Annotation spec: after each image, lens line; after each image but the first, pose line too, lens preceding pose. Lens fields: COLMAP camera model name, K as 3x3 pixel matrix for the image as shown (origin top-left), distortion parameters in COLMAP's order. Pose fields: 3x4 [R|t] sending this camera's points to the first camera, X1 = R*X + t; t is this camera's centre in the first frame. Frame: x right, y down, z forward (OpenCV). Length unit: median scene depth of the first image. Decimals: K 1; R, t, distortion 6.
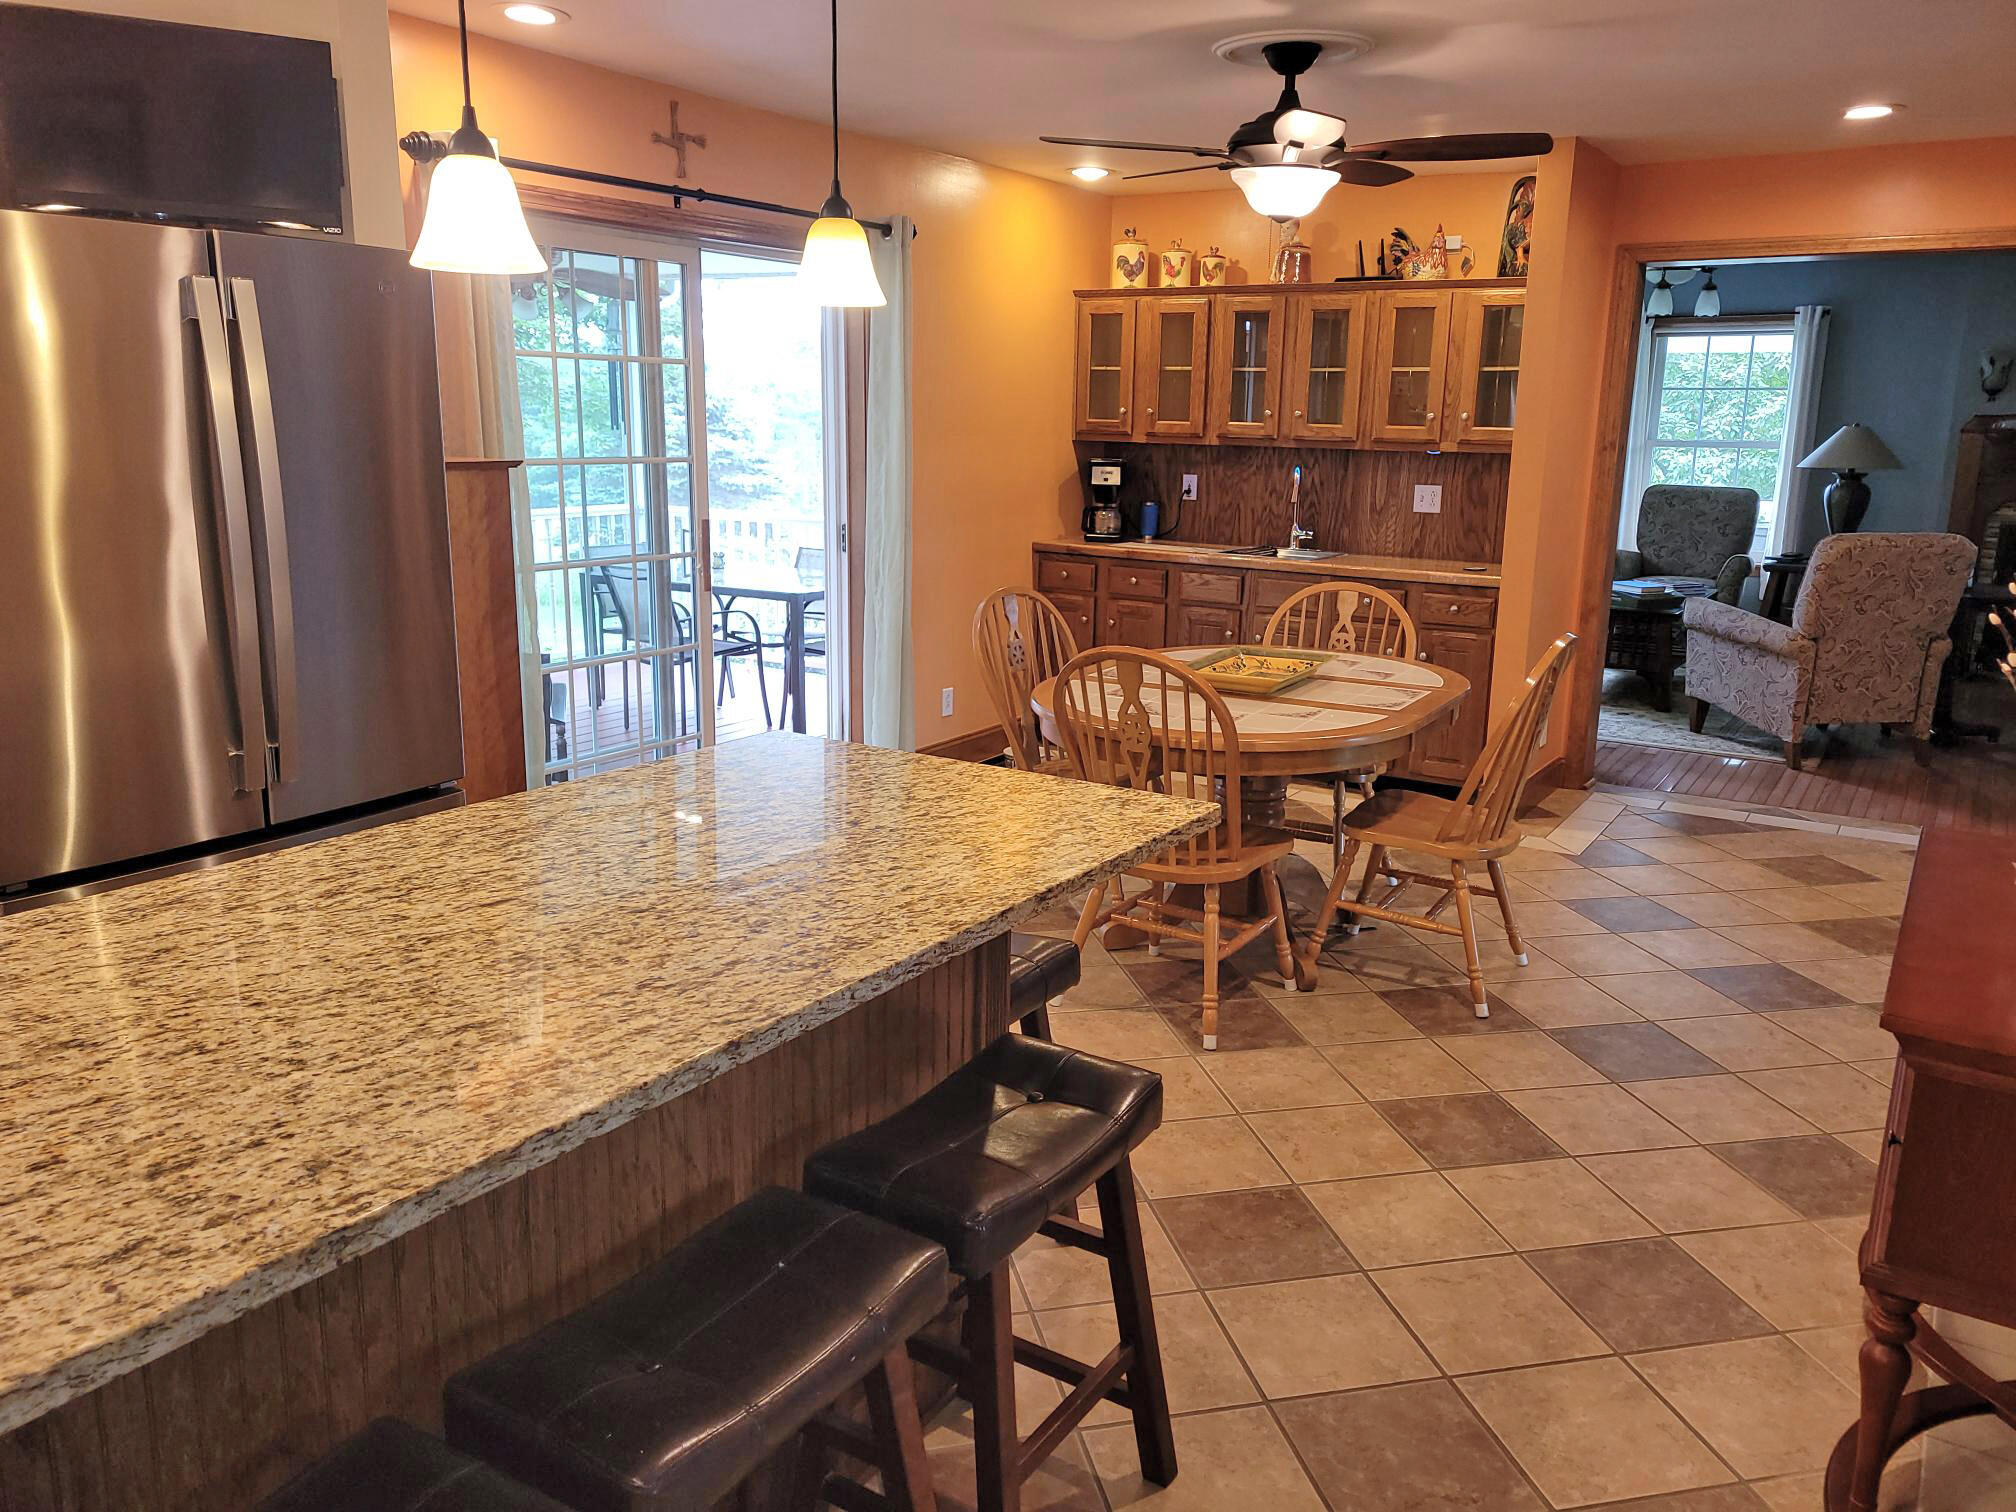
lens RADIAL K [[1496.6, 0, 995.7], [0, 1496.6, 756.1], [0, 0, 1]] dist [0.051826, -0.015443]
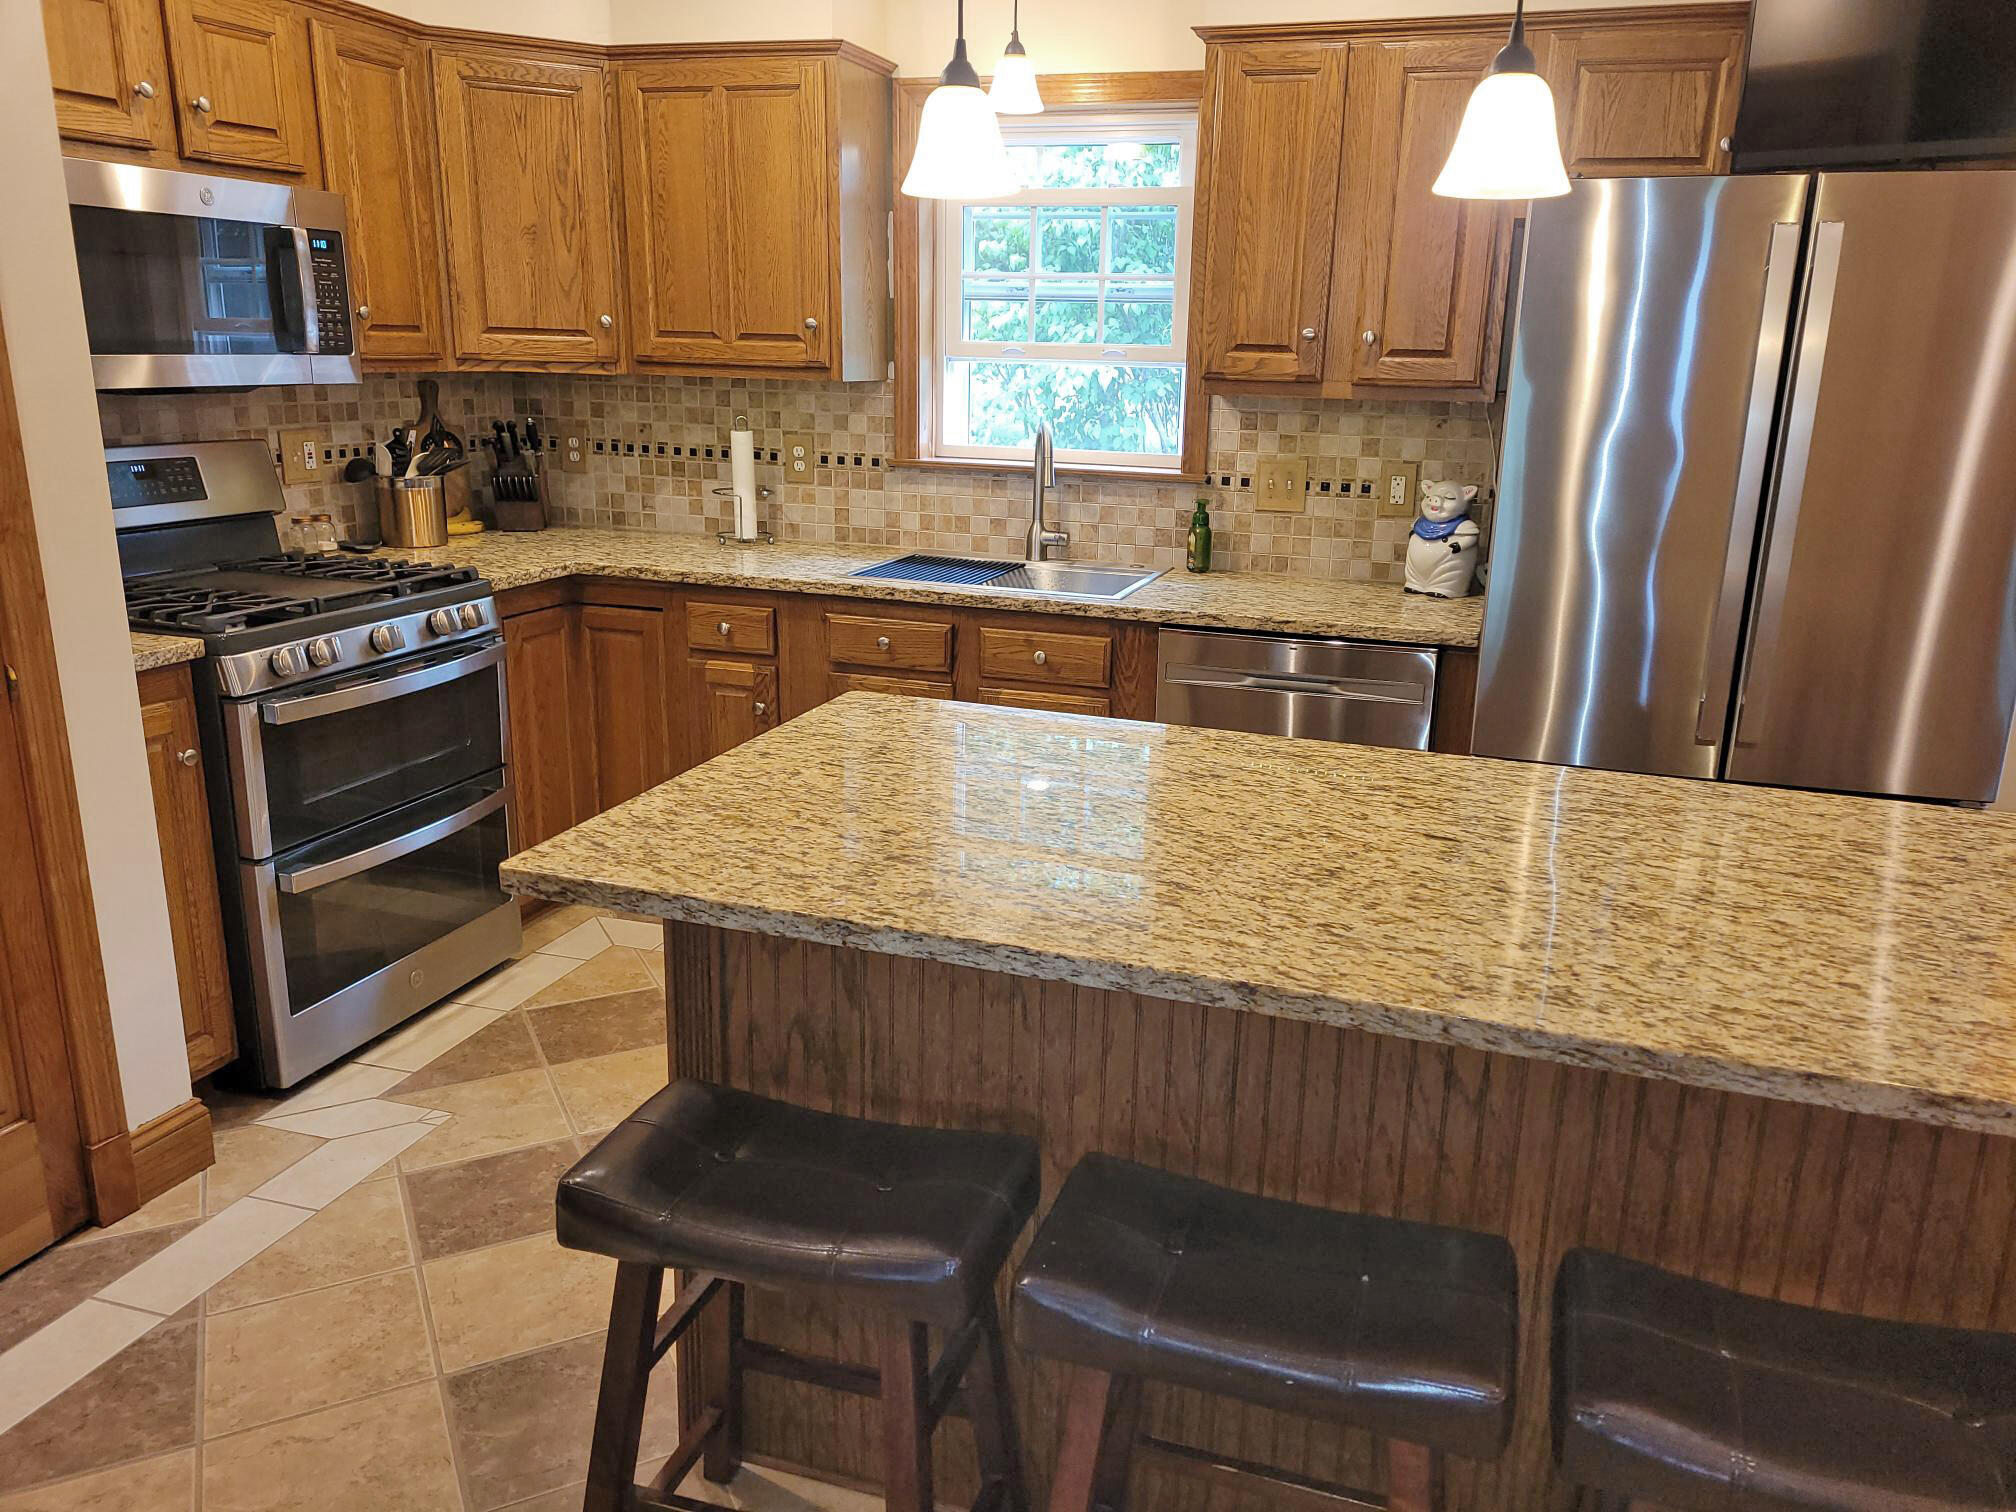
lens RADIAL K [[1496.6, 0, 998.2], [0, 1496.6, 759.9], [0, 0, 1]] dist [0.051826, -0.015443]
pose [[0.260625, 0.254803, -0.931209, 0.545661], [-0.241629, 0.951061, 0.192608, -0.077604], [0.934714, 0.174808, 0.309438, 0.459399]]
